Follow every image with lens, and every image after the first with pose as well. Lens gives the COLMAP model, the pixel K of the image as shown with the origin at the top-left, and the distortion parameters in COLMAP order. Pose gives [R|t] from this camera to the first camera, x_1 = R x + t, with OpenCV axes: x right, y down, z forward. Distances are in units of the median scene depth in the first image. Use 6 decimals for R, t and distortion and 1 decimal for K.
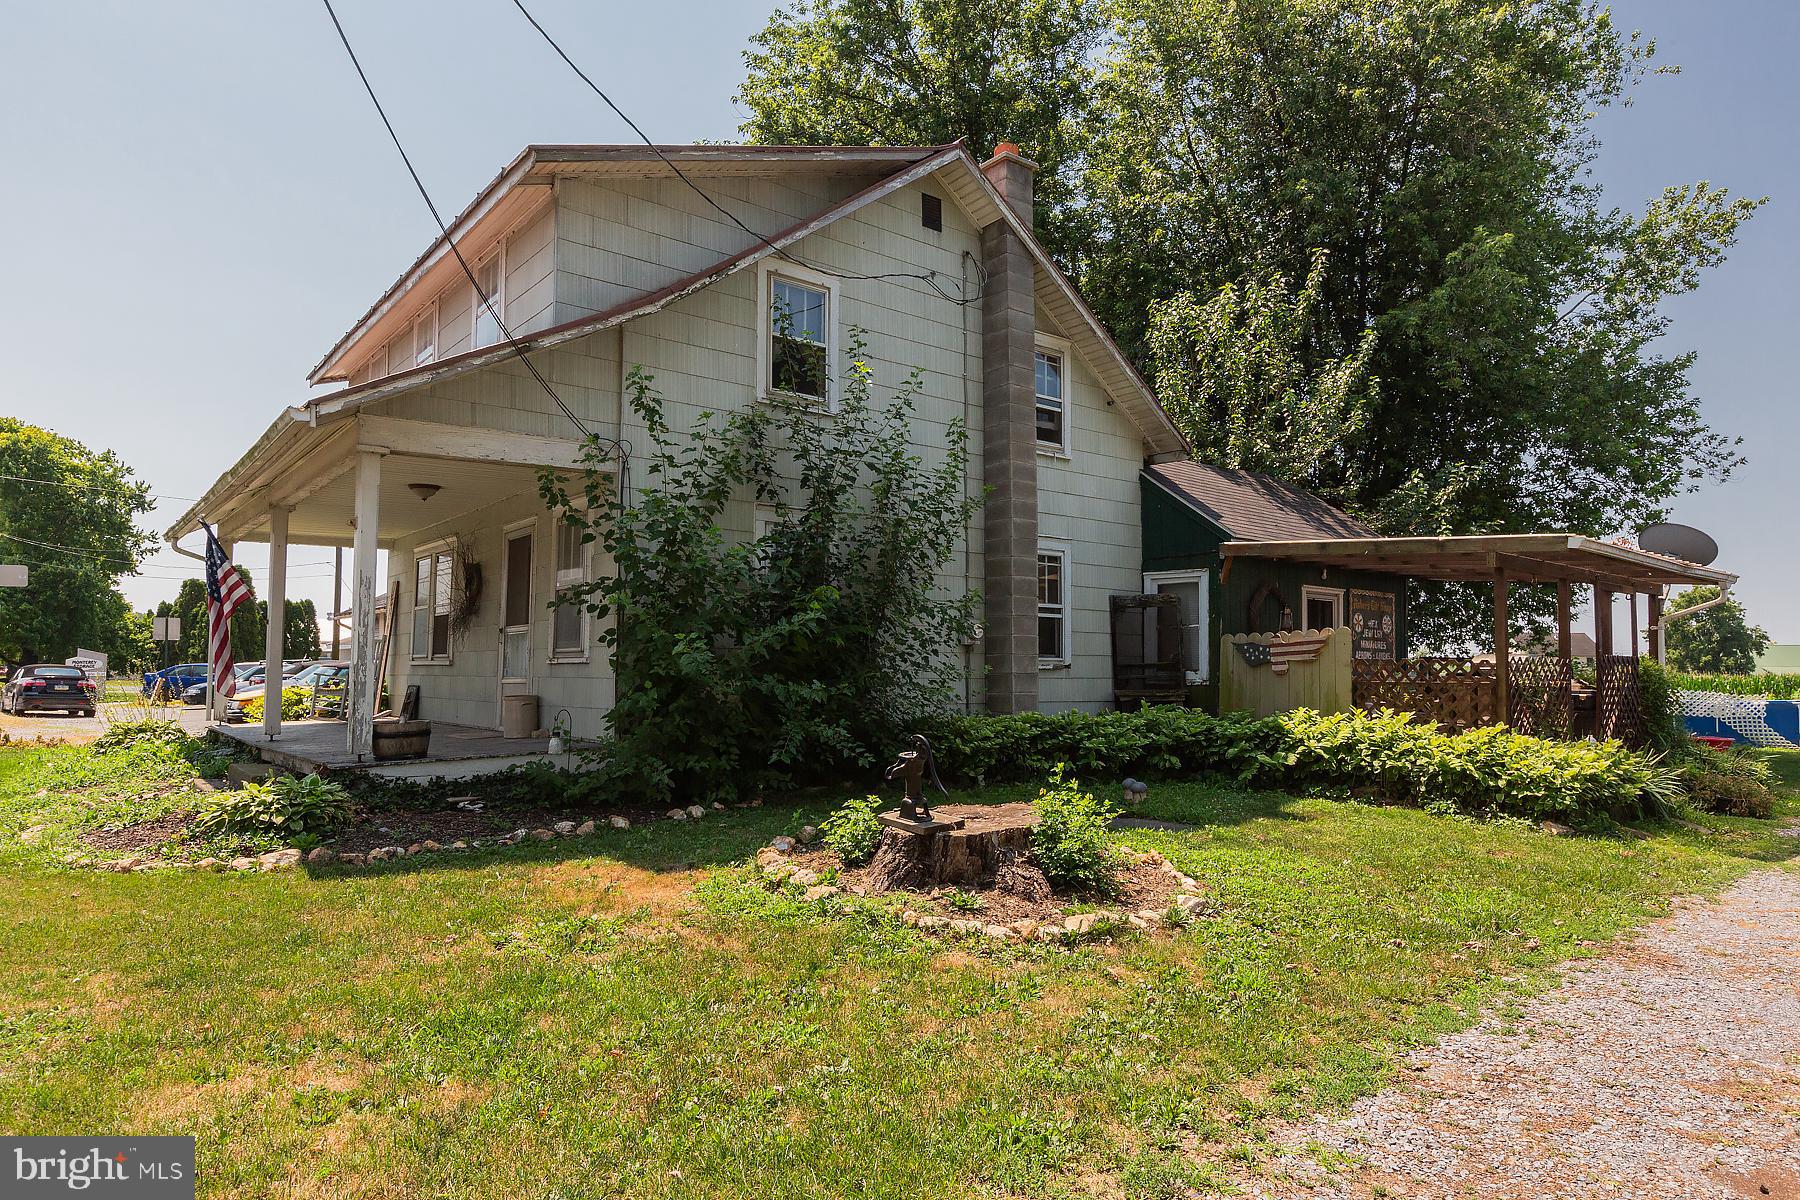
lens RADIAL K [[1081.8, 0, 923.3], [0, 1081.8, 640.4], [0, 0, 1]] dist [0.003566, 0.001857]
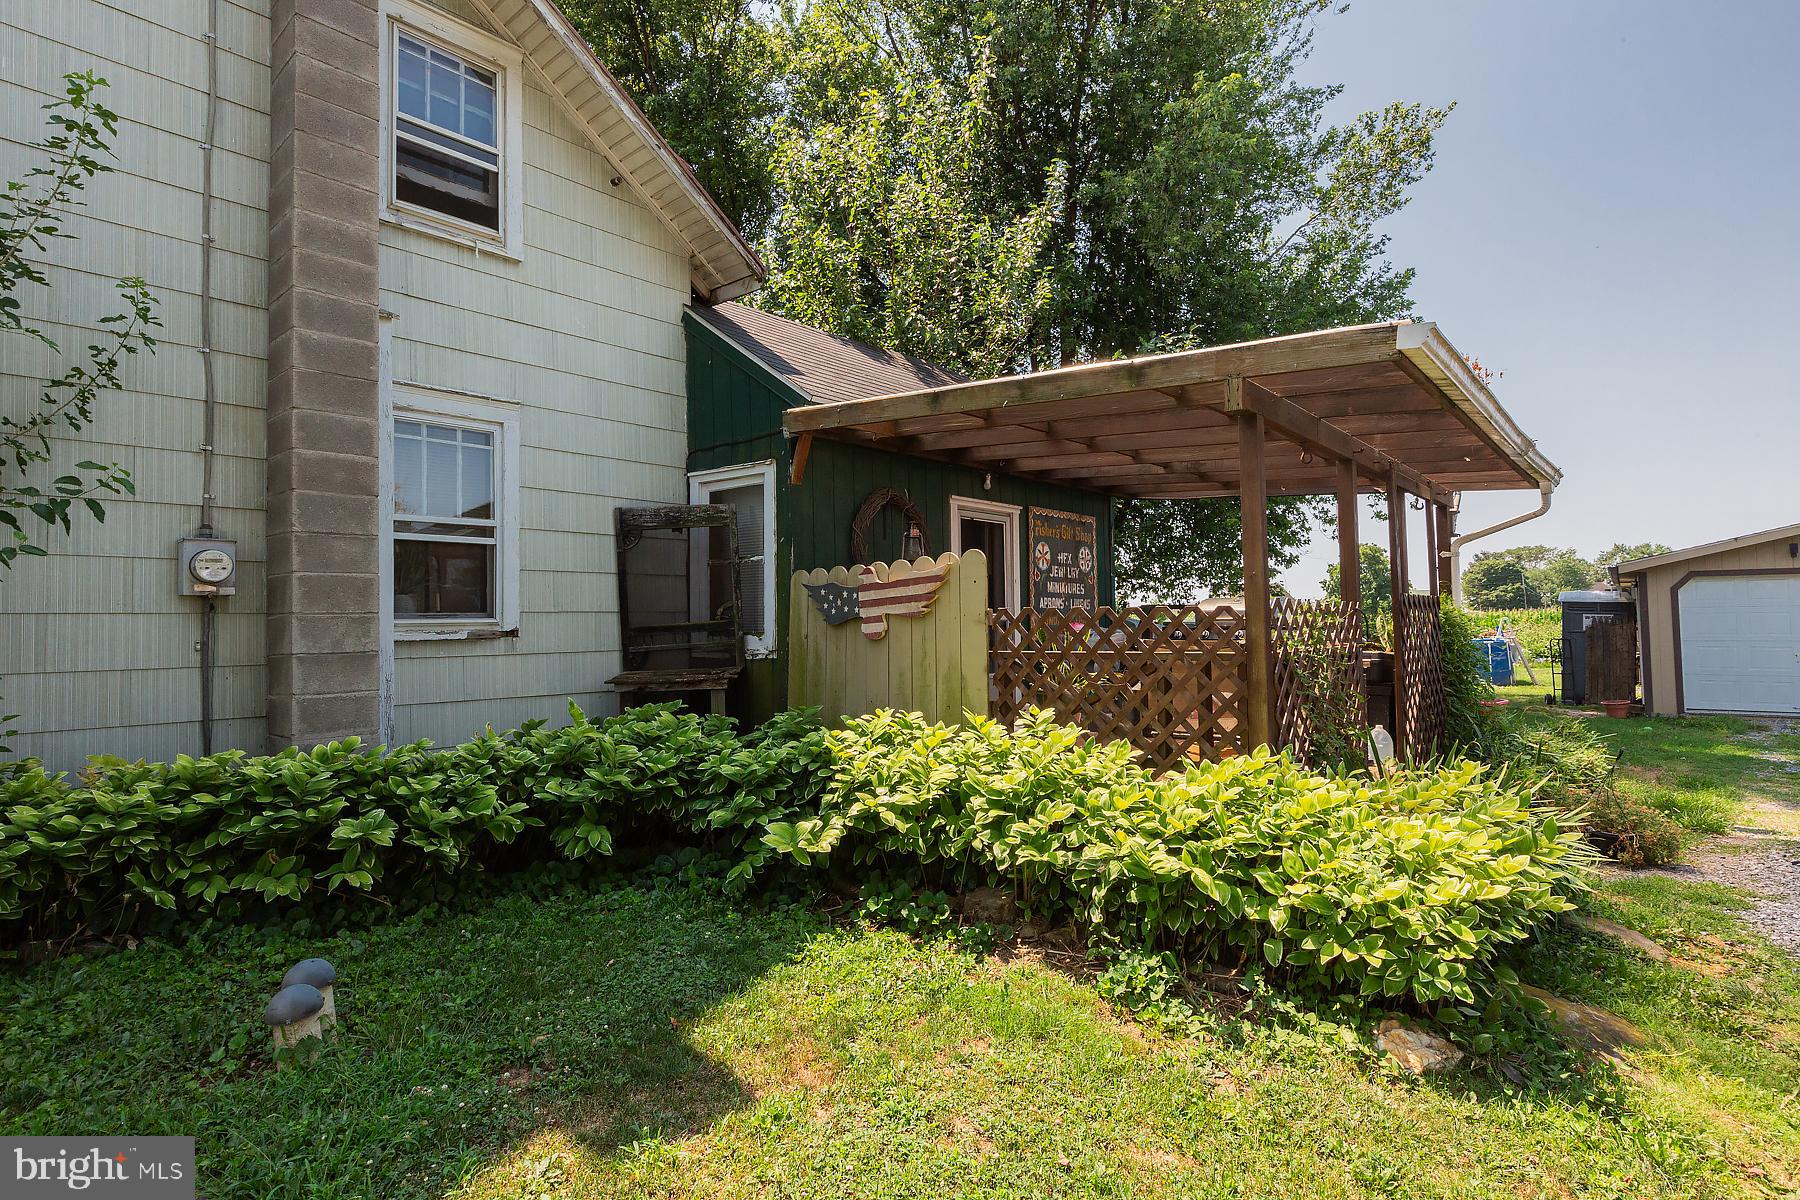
lens RADIAL K [[984.2, 0, 900.0], [0, 984.2, 600.0], [0, 0, 1]] dist [0.002110, 0.000120]
pose [[0.983891, -0.019043, 0.177751, 0.246760], [0.018569, 0.999818, 0.004326, 0.008929], [-0.177801, -0.000956, 0.984066, 0.491175]]
